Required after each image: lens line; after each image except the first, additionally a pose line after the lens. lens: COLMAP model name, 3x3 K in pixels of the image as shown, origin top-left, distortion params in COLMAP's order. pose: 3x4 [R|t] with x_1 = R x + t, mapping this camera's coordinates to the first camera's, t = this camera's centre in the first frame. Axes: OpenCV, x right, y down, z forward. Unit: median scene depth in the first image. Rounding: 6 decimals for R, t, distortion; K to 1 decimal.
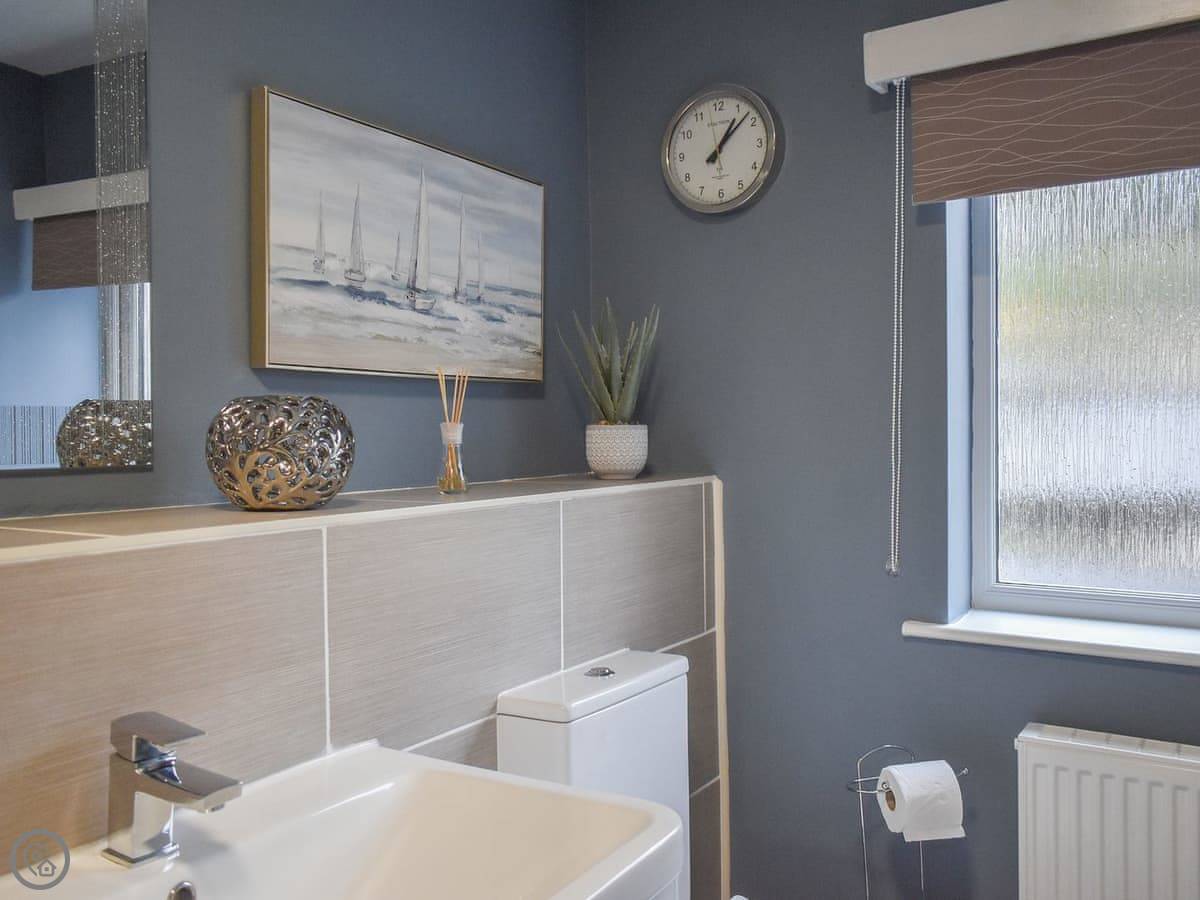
lens RADIAL K [[959.2, 0, 600.0], [0, 959.2, 450.0], [0, 0, 1]] dist [-0.028131, 0.000714]
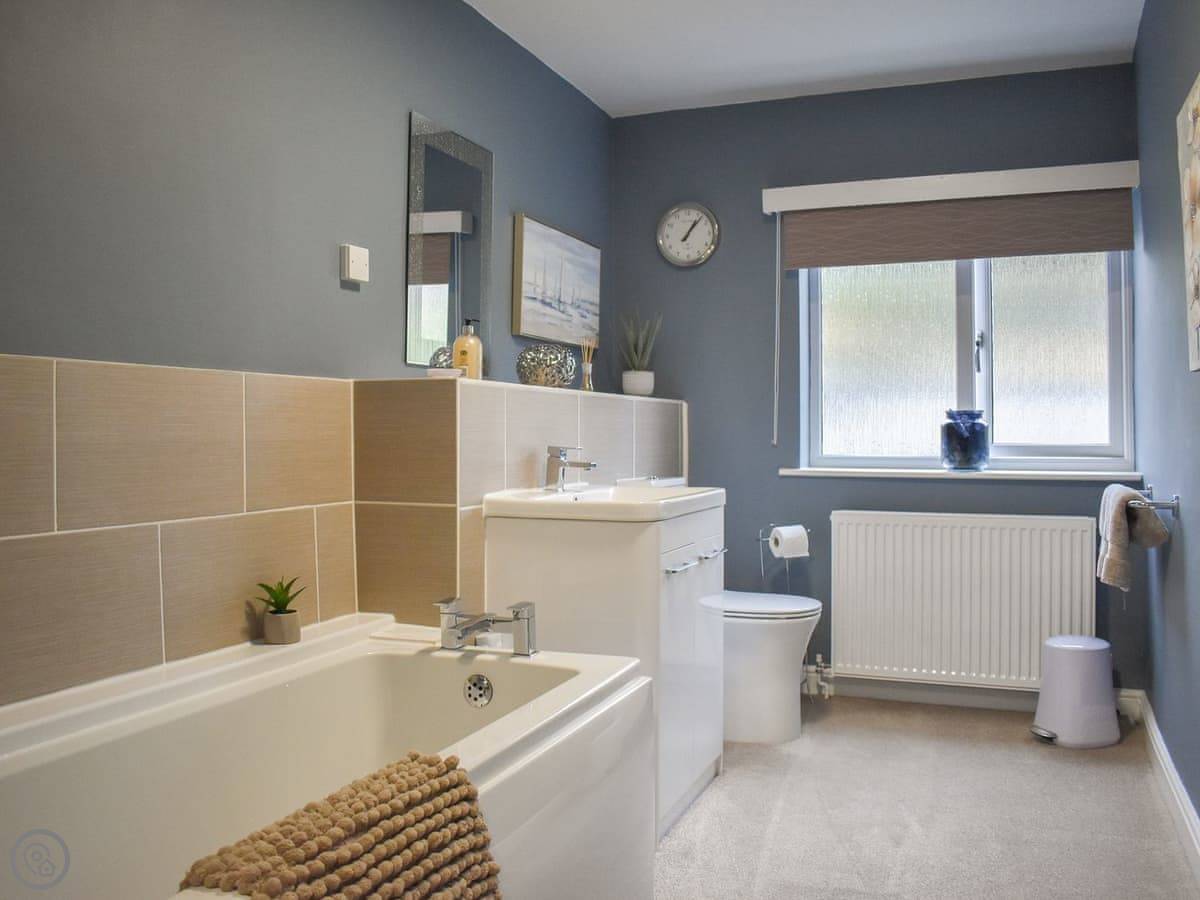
lens RADIAL K [[1028.8, 0, 595.9], [0, 1028.8, 414.6], [0, 0, 1]] dist [-0.032773, 0.001133]
pose [[0.983111, 0.011999, 0.182615, -0.497661], [-0.004272, 0.999081, -0.042649, 0.167431], [-0.182959, 0.041149, 0.982259, -1.159147]]
